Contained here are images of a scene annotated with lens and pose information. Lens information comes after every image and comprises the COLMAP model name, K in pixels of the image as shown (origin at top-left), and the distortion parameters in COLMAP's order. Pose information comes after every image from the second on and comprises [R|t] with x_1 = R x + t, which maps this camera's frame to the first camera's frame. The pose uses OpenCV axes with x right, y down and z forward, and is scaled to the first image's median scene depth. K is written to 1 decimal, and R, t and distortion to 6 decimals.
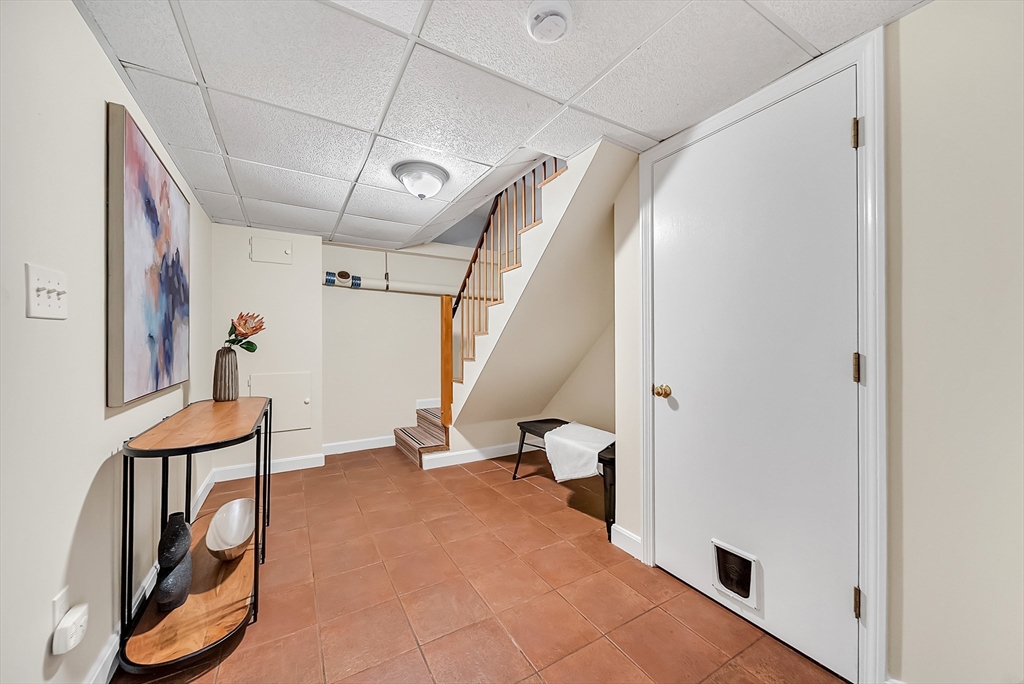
lens RADIAL K [[370.6, 0, 512.1], [0, 370.6, 342.2], [0, 0, 1]] dist [-0.000997, -0.000204]
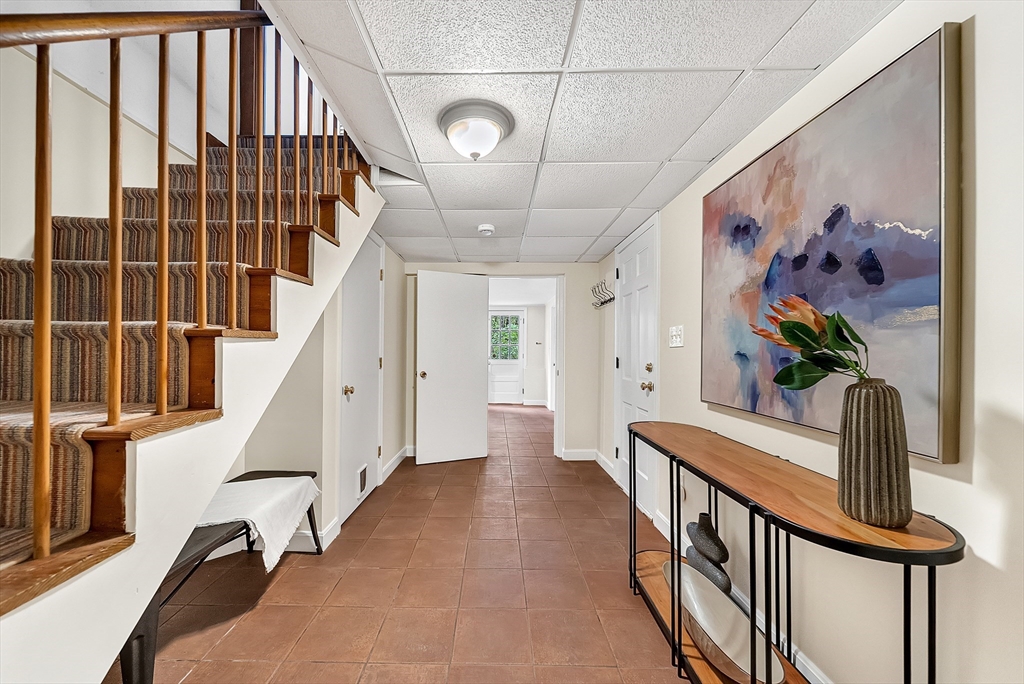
lens RADIAL K [[370.6, 0, 515.6], [0, 370.6, 346.5], [0, 0, 1]] dist [-0.000997, -0.000204]
pose [[-0.881738, 0.002660, 0.471732, -0.645913], [-0.005481, 0.999859, -0.015882, -0.011906], [-0.471708, -0.016589, -0.881599, 1.564788]]
